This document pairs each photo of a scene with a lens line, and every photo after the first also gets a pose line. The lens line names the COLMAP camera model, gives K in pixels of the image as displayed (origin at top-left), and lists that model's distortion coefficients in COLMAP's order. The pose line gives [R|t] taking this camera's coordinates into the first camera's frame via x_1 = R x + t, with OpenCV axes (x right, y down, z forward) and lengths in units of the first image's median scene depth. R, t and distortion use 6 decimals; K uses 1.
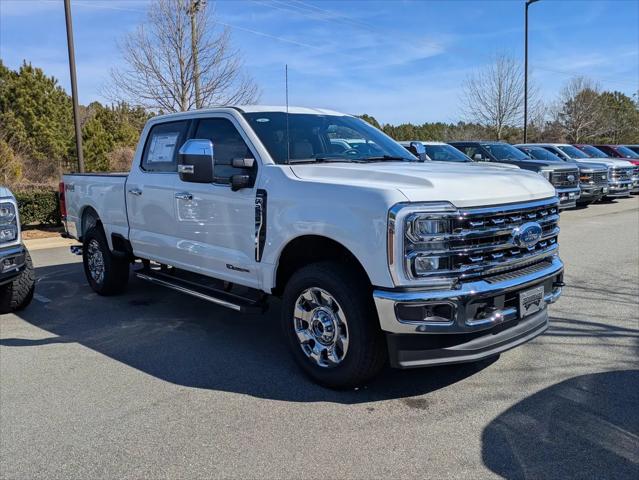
lens RADIAL K [[575.6, 0, 312.3], [0, 575.6, 242.5], [0, 0, 1]] dist [0.000017, 0.009291]
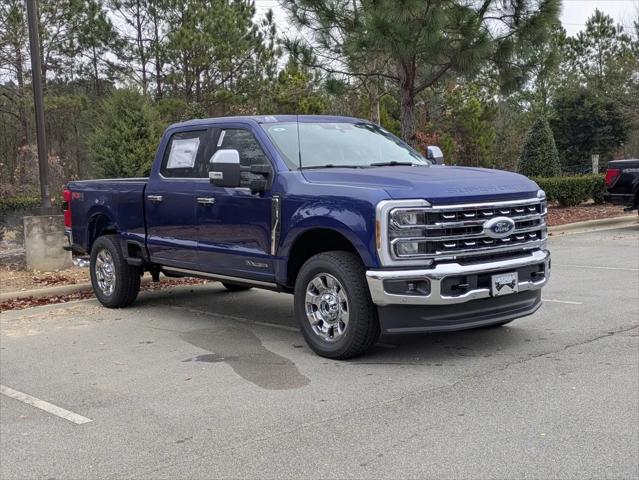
lens RADIAL K [[915.8, 0, 310.1], [0, 915.8, 225.3], [0, 0, 1]] dist [0.060910, 0.000000]
pose [[0.998293, -0.003812, -0.058273, 0.094297], [-0.000545, 0.997216, -0.074559, 0.125287], [0.058395, 0.074464, 0.995513, -0.927612]]
